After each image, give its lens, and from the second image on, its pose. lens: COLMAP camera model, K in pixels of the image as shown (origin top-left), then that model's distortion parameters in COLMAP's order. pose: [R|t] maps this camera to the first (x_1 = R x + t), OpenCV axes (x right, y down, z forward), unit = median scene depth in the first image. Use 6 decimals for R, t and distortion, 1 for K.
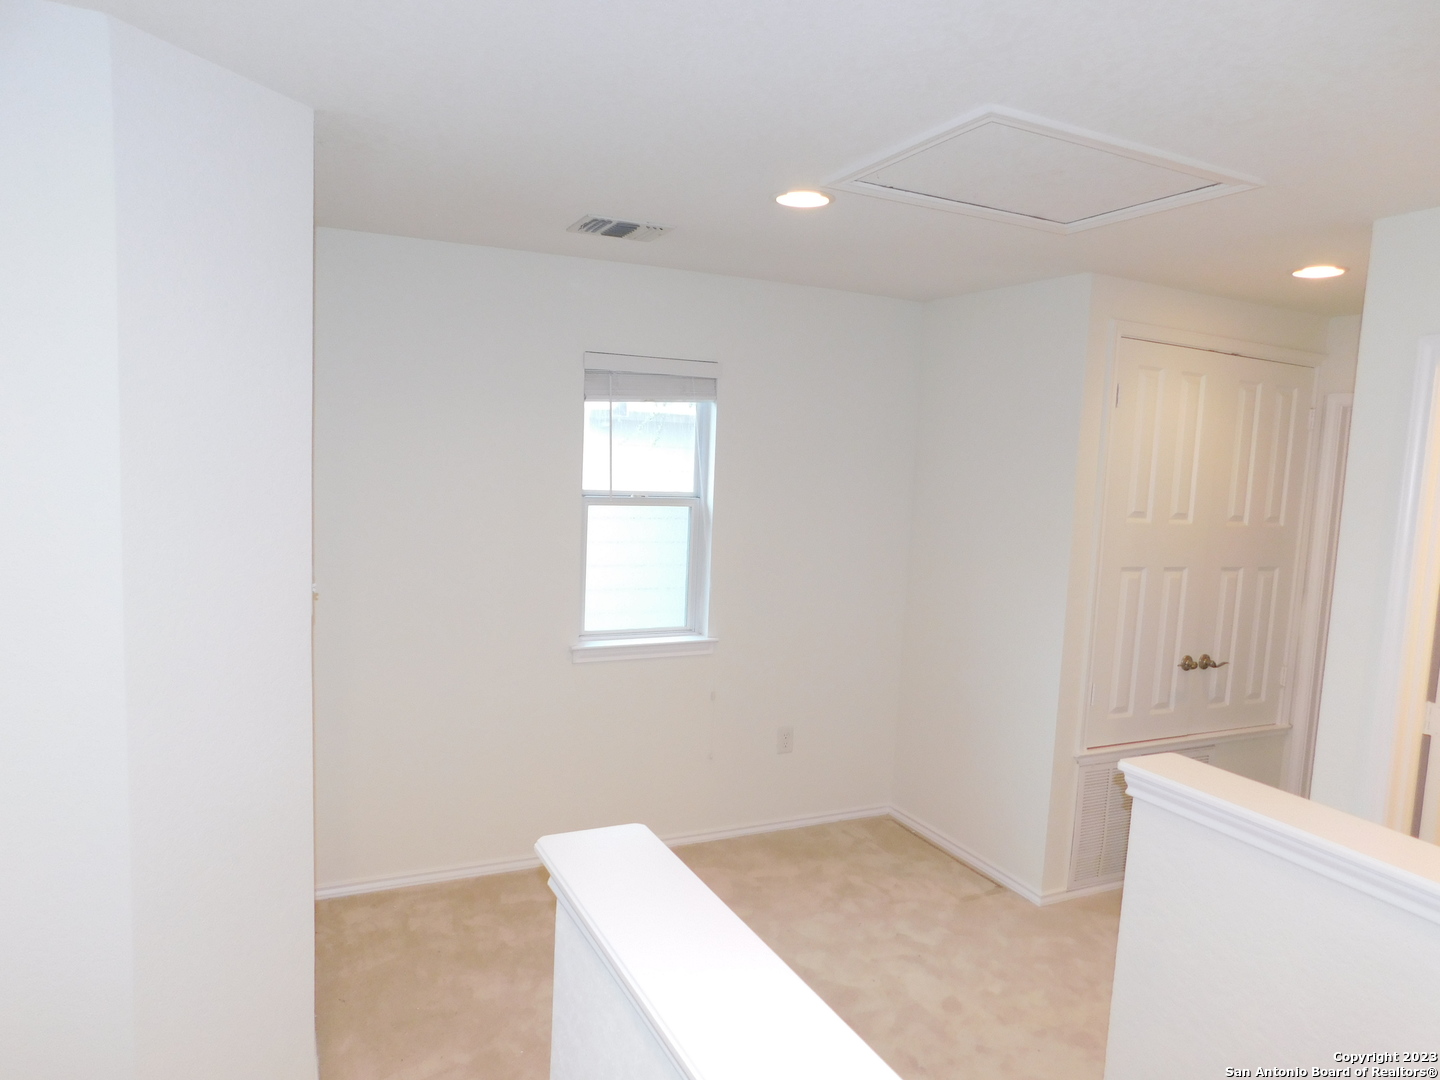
lens RADIAL K [[944.4, 0, 720.0], [0, 944.4, 540.0], [0, 0, 1]] dist [-0.000804, 0.000244]
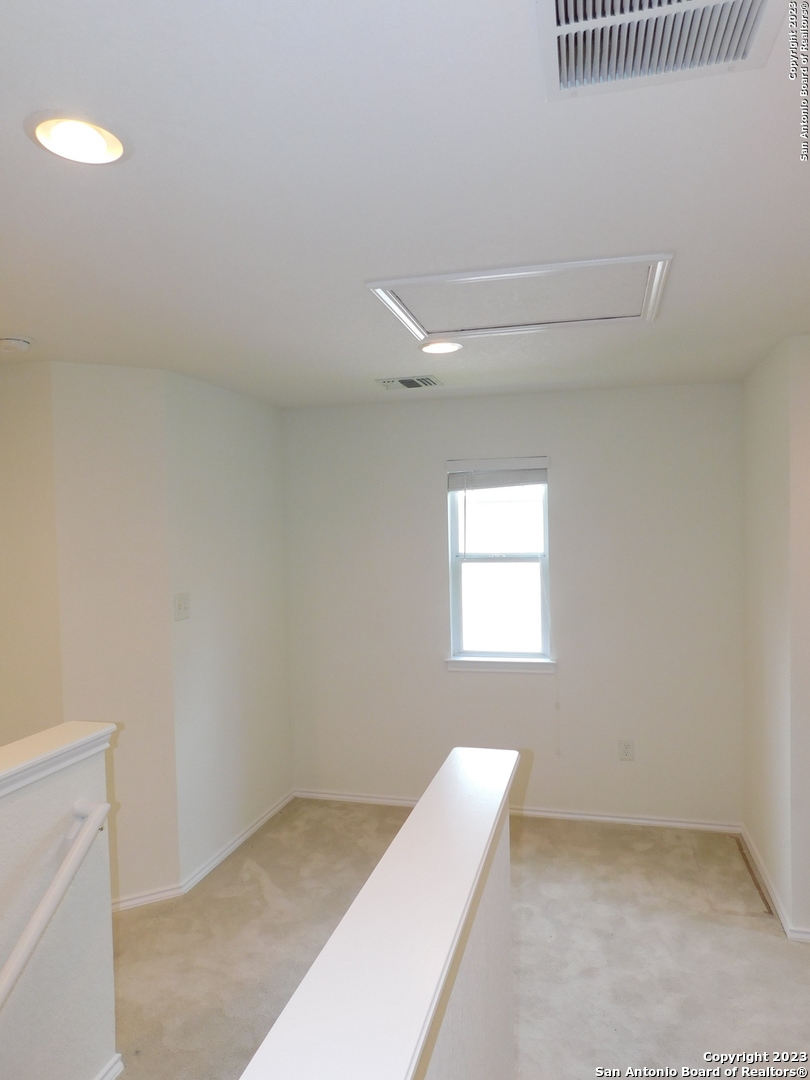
lens RADIAL K [[719.8, 0, 405.0], [0, 719.8, 540.0], [0, 0, 1]] dist [-0.003743, -0.000246]
pose [[0.764346, -0.043548, -0.643335, 0.505803], [-0.003383, 0.997432, -0.071537, 0.007313], [0.644798, 0.056855, 0.762236, 0.090088]]
